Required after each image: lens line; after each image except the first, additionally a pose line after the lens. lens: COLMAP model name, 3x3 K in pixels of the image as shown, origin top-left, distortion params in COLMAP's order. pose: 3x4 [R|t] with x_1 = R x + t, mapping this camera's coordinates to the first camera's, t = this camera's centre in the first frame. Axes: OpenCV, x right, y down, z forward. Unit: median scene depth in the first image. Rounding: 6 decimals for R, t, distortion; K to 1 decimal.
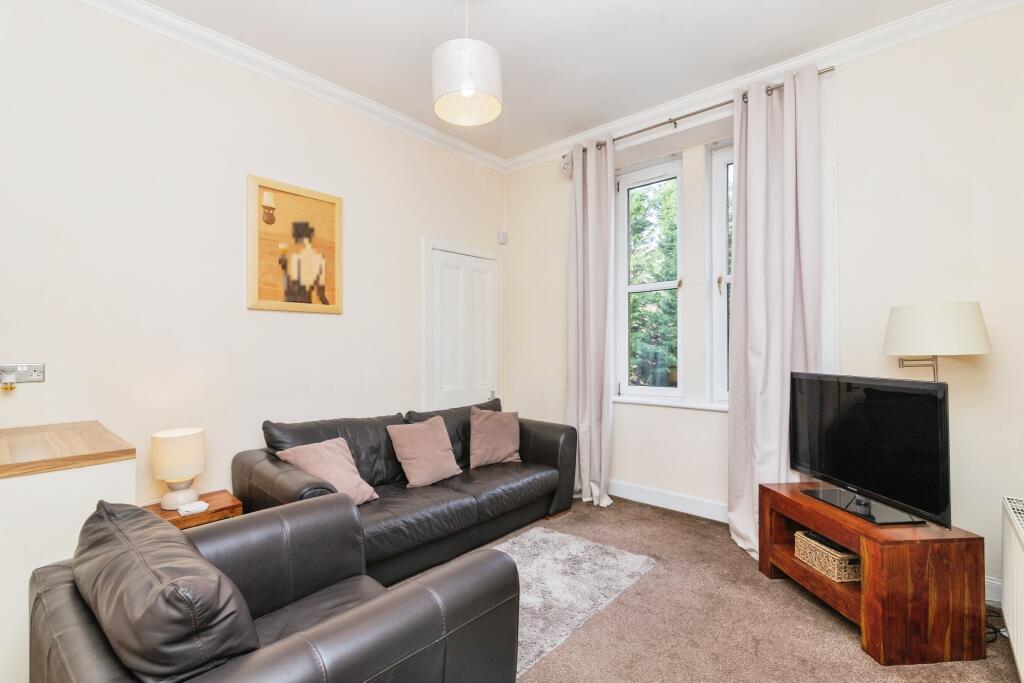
lens RADIAL K [[468.4, 0, 520.6], [0, 468.4, 344.9], [0, 0, 1]] dist [0.002130, -0.000488]
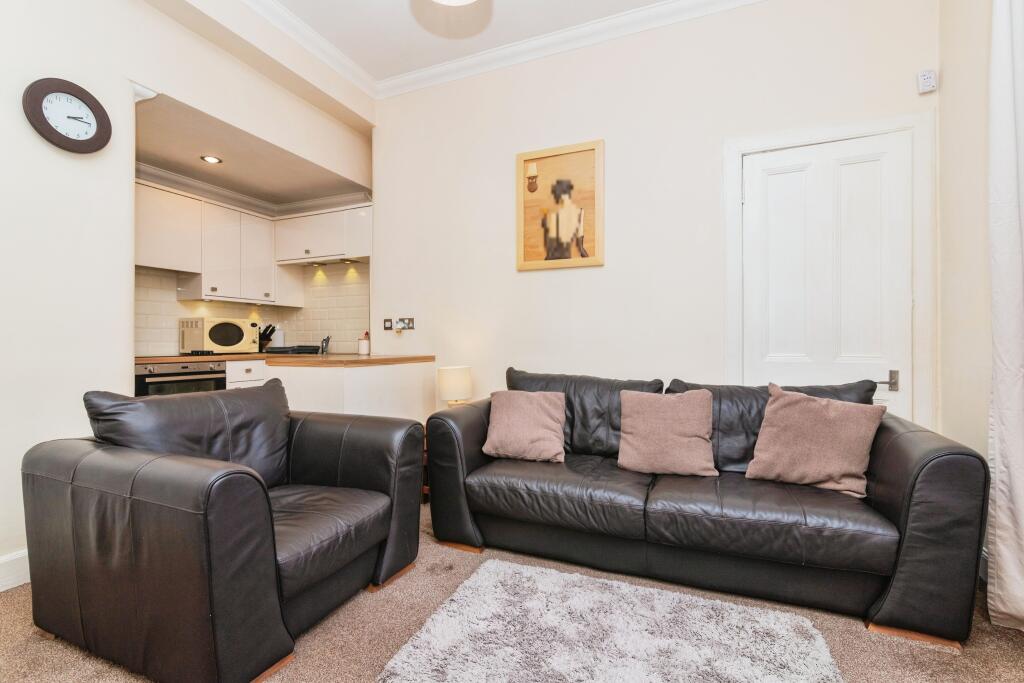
lens RADIAL K [[468.4, 0, 517.4], [0, 468.4, 340.6], [0, 0, 1]] dist [0.002130, -0.000488]
pose [[0.310950, -0.005490, -0.950410, 0.461946], [0.005842, 0.999975, -0.003865, 0.088901], [0.950408, -0.004350, 0.310975, 0.576654]]
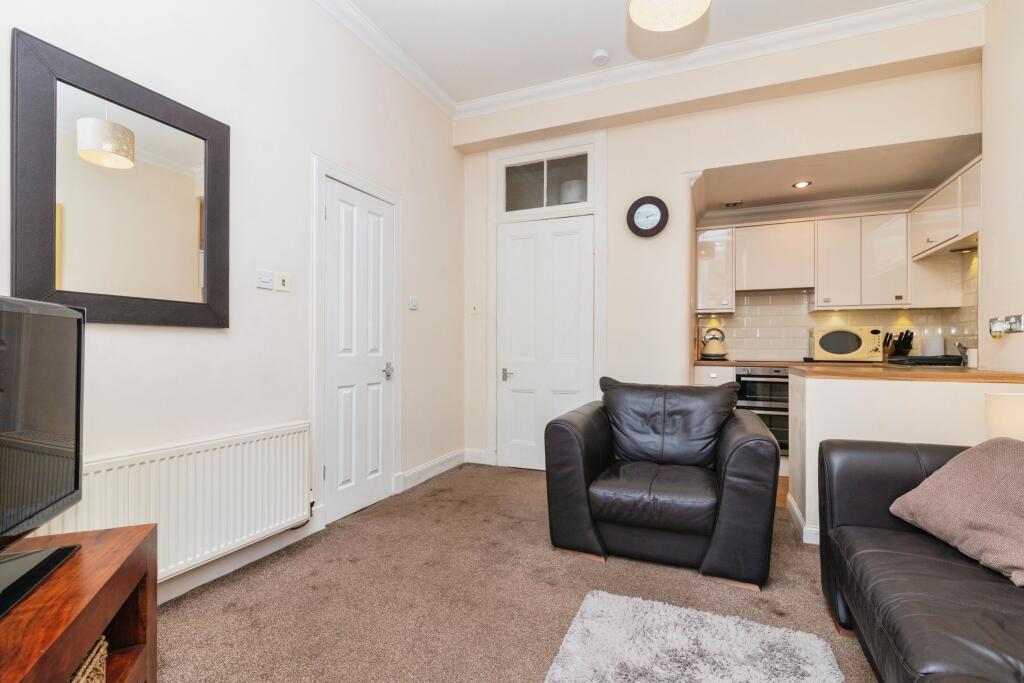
lens RADIAL K [[468.4, 0, 508.1], [0, 468.4, 347.5], [0, 0, 1]] dist [0.002130, -0.000488]
pose [[-0.957435, -0.005999, -0.288586, 0.277747], [-0.004781, 0.999976, -0.004925, 0.087278], [0.288609, -0.003336, -0.957441, 1.162218]]
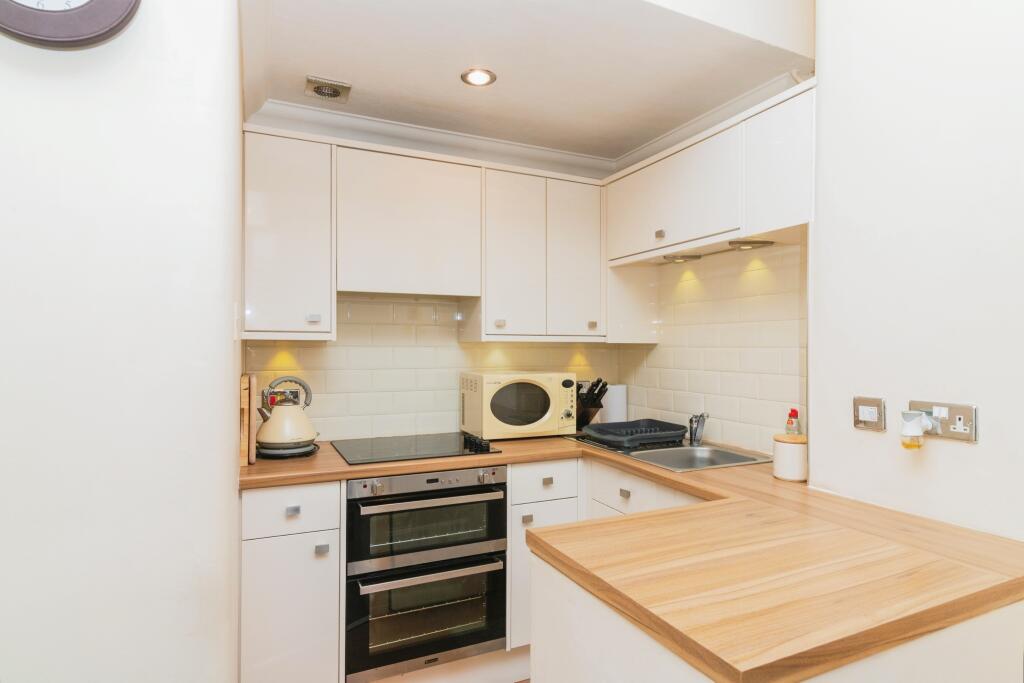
lens RADIAL K [[557.3, 0, 511.3], [0, 557.3, 342.6], [0, 0, 1]] dist [0.016038, 0.001814]
pose [[-0.411408, -0.006022, -0.911431, -0.185297], [0.000088, 0.999978, -0.006647, -0.015727], [0.911451, -0.002815, -0.411399, 0.552999]]
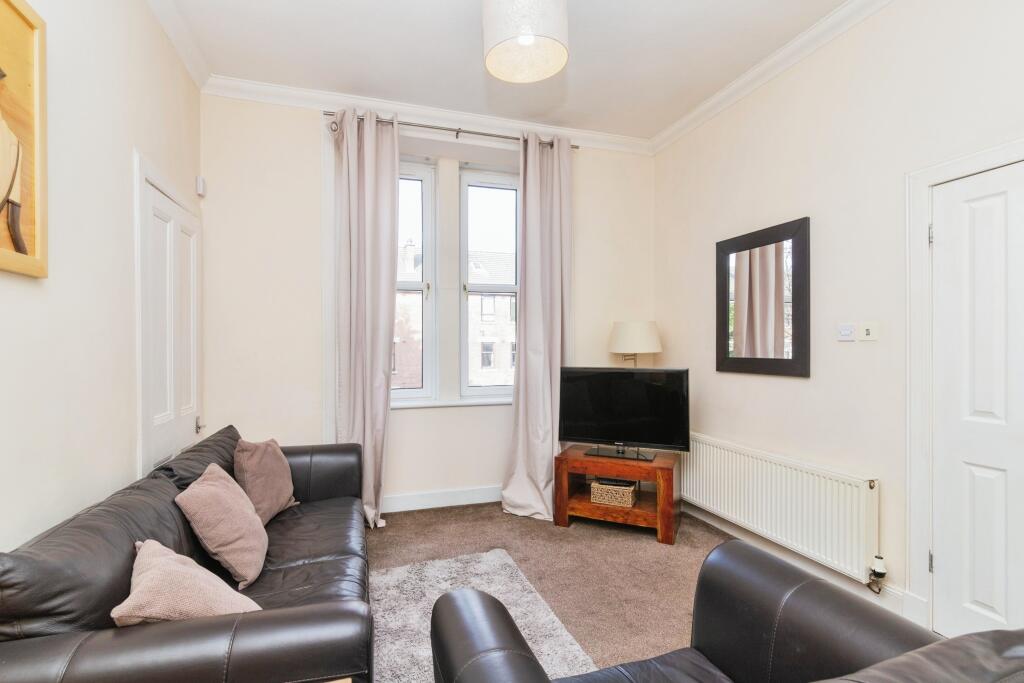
lens RADIAL K [[468.4, 0, 504.8], [0, 468.4, 348.3], [0, 0, 1]] dist [0.002130, -0.000488]
pose [[0.522076, -0.004386, 0.852888, -0.559317], [0.000611, 0.999988, 0.004768, -0.001270], [-0.852899, -0.001969, 0.522072, 0.404529]]
